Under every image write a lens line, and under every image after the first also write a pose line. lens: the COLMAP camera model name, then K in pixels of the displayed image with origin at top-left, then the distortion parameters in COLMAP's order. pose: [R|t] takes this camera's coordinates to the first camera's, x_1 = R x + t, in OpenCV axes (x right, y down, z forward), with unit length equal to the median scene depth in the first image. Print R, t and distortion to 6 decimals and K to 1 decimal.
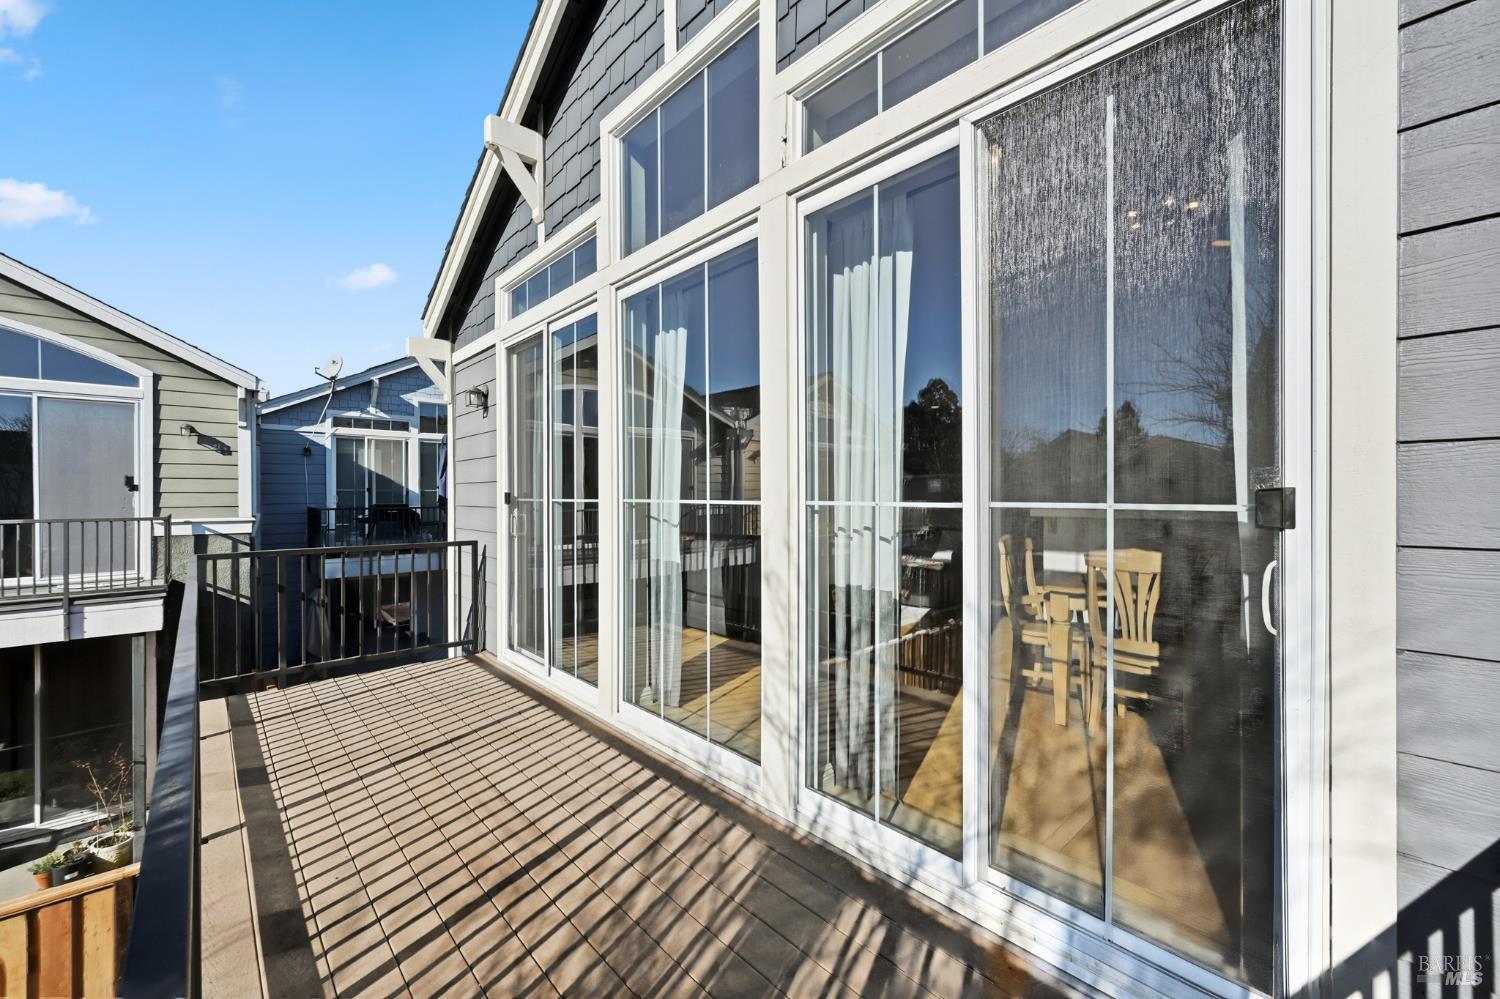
lens RADIAL K [[590.7, 0, 750.1], [0, 590.7, 500.9], [0, 0, 1]] dist [-0.001037, 0.000001]
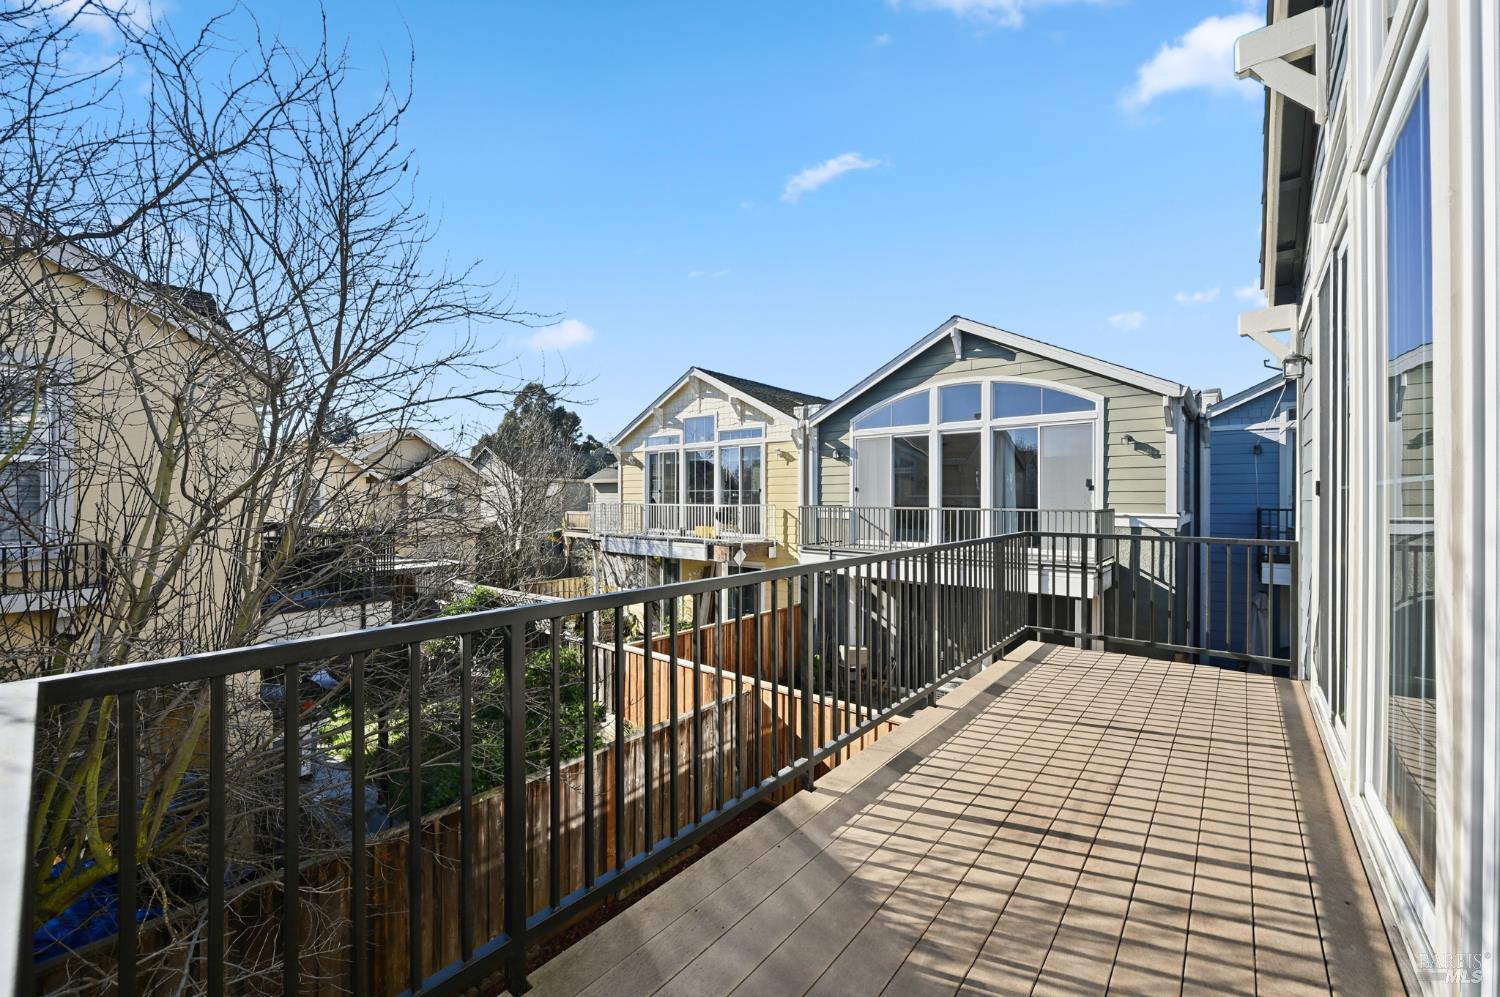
lens RADIAL K [[590.7, 0, 750.1], [0, 590.7, 499.9], [0, 0, 1]] dist [-0.001037, 0.000001]
pose [[0.123342, 0.004883, -0.992352, 0.309897], [-0.014823, 0.999885, 0.003078, 0.022996], [0.992254, 0.014330, 0.123400, 0.182577]]
